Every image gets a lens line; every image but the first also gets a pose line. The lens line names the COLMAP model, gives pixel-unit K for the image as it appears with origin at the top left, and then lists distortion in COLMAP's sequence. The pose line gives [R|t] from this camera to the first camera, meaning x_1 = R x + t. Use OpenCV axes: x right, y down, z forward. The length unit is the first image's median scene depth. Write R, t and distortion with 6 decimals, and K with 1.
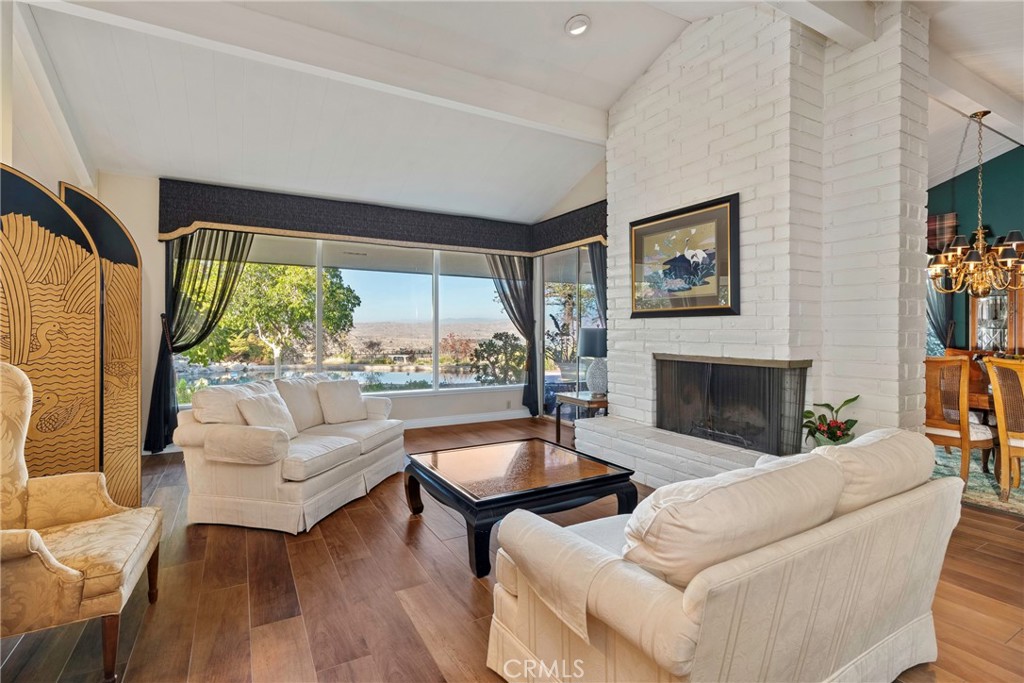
lens RADIAL K [[487.2, 0, 513.6], [0, 487.2, 336.4], [0, 0, 1]] dist [-0.015258, 0.001102]
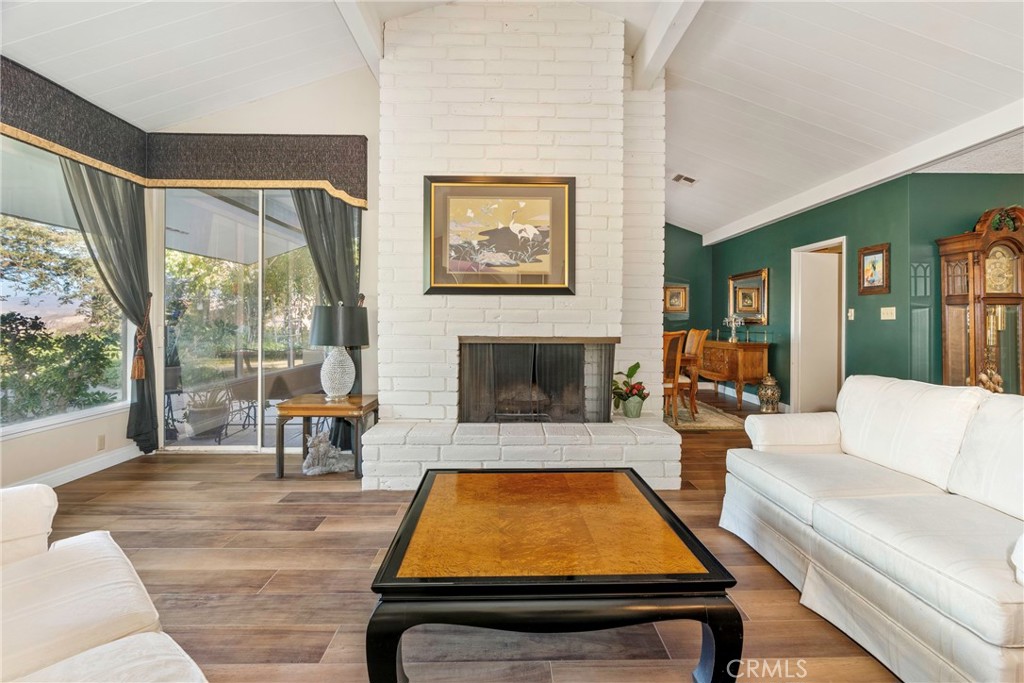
lens RADIAL K [[466.7, 0, 508.7], [0, 466.7, 318.1], [0, 0, 1]] dist [-0.002682, 0.000600]
pose [[0.477736, 0.003059, 0.878498, -0.431528], [0.006419, 0.999955, -0.006972, 0.010341], [-0.878480, 0.008970, 0.477695, 0.584406]]
